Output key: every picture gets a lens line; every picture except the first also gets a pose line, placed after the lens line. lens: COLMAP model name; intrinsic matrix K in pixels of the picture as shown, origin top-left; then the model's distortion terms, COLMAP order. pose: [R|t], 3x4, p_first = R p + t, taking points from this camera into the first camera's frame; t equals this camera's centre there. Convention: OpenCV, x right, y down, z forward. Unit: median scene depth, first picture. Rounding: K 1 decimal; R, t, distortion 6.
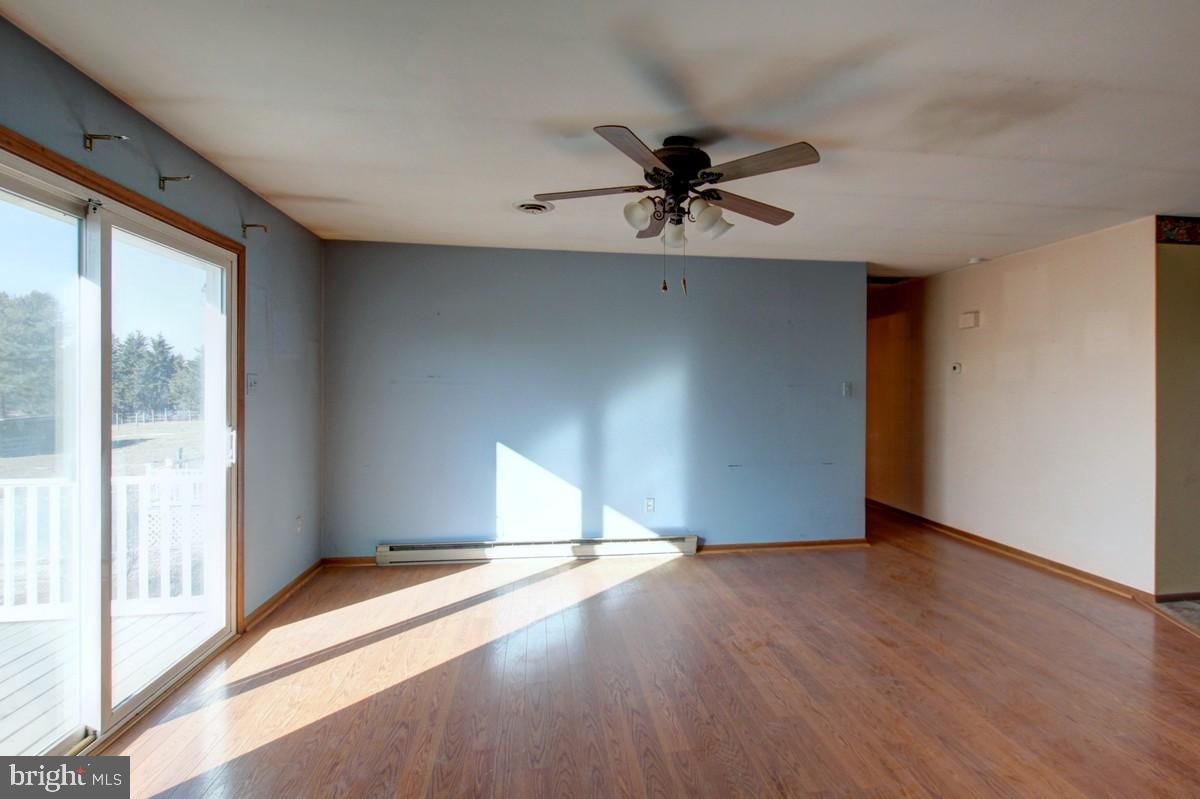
lens RADIAL K [[576.7, 0, 622.8], [0, 576.7, 391.4], [0, 0, 1]] dist [0.000564, 0.000226]
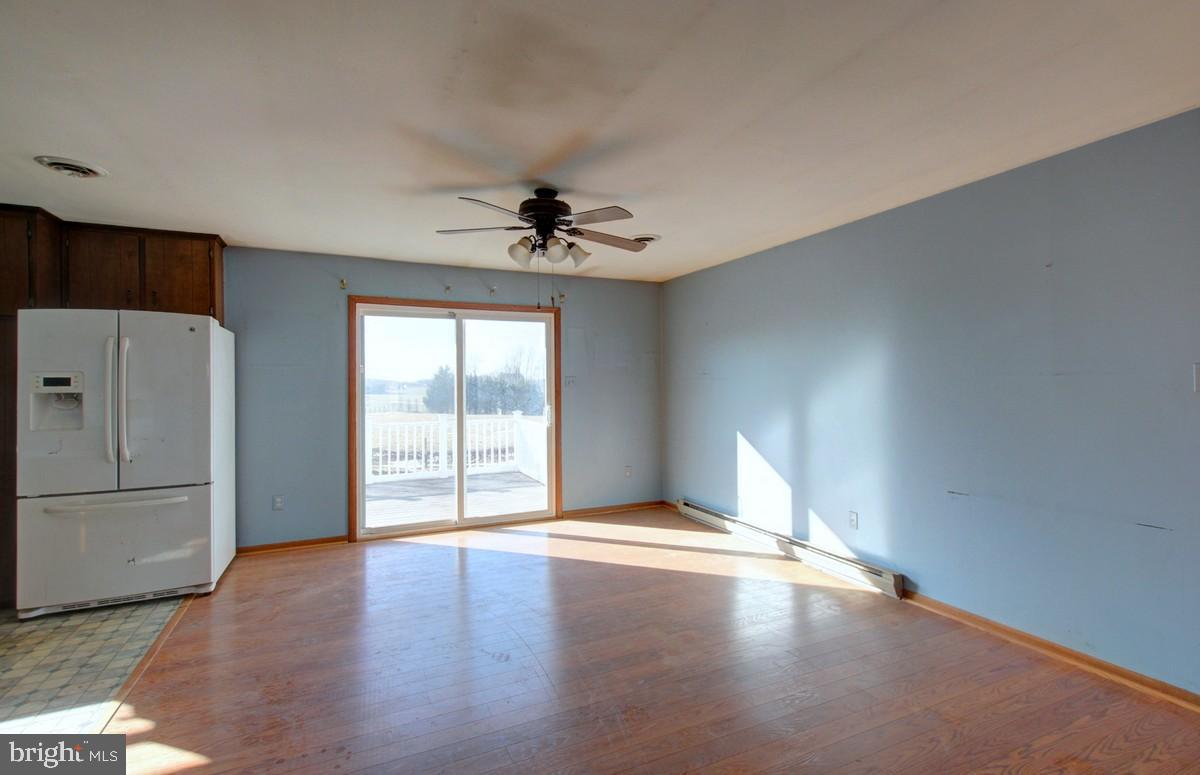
lens RADIAL K [[543.9, 0, 600.0], [0, 543.9, 387.5], [0, 0, 1]] dist [0.002240, 0.000581]
pose [[0.291170, 0.001506, -0.956670, 0.720812], [0.003545, 0.999990, 0.002653, -0.000992], [0.956665, -0.004164, 0.291162, 0.425815]]
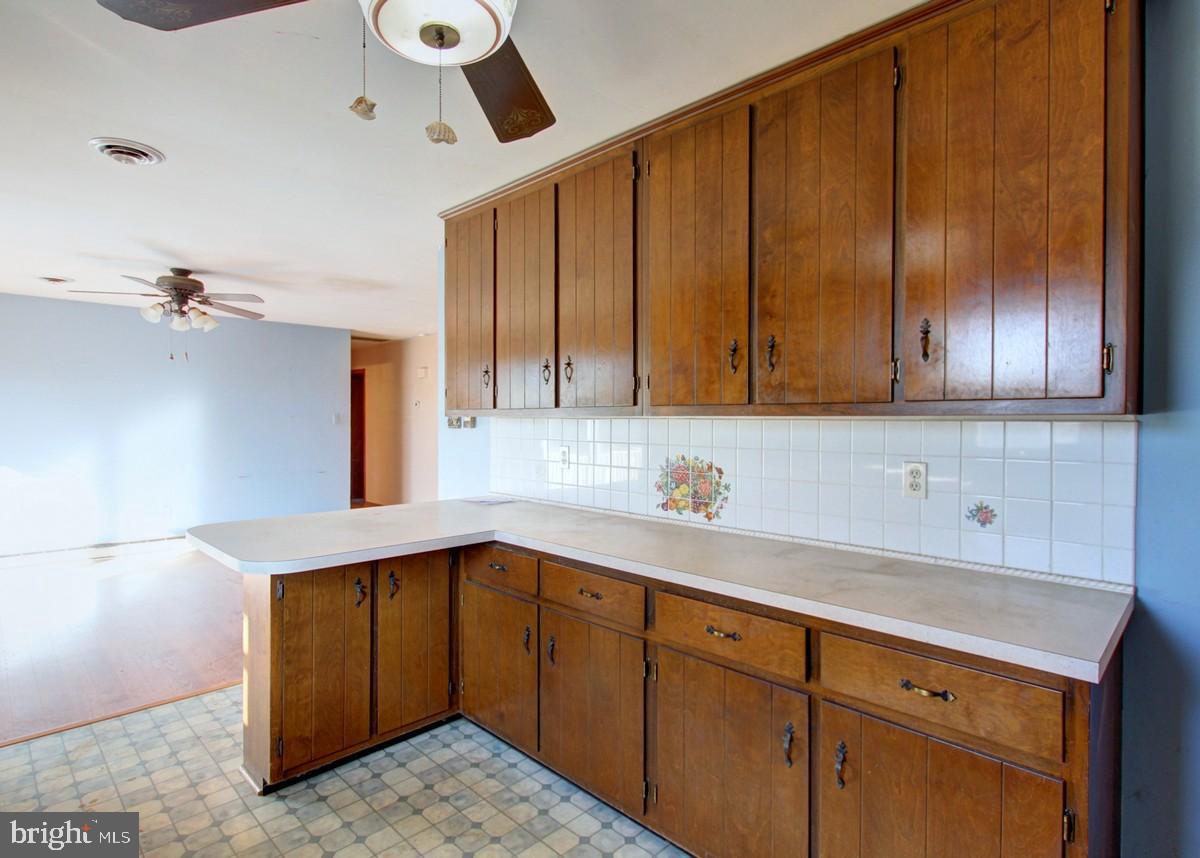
lens RADIAL K [[629.8, 0, 600.0], [0, 629.8, 429.0], [0, 0, 1]] dist [-0.001103, 0.000146]
pose [[0.803091, -0.009511, 0.595780, -0.010318], [0.000763, 0.999888, 0.014934, -0.000943], [-0.595855, -0.011539, 0.803009, -0.669439]]
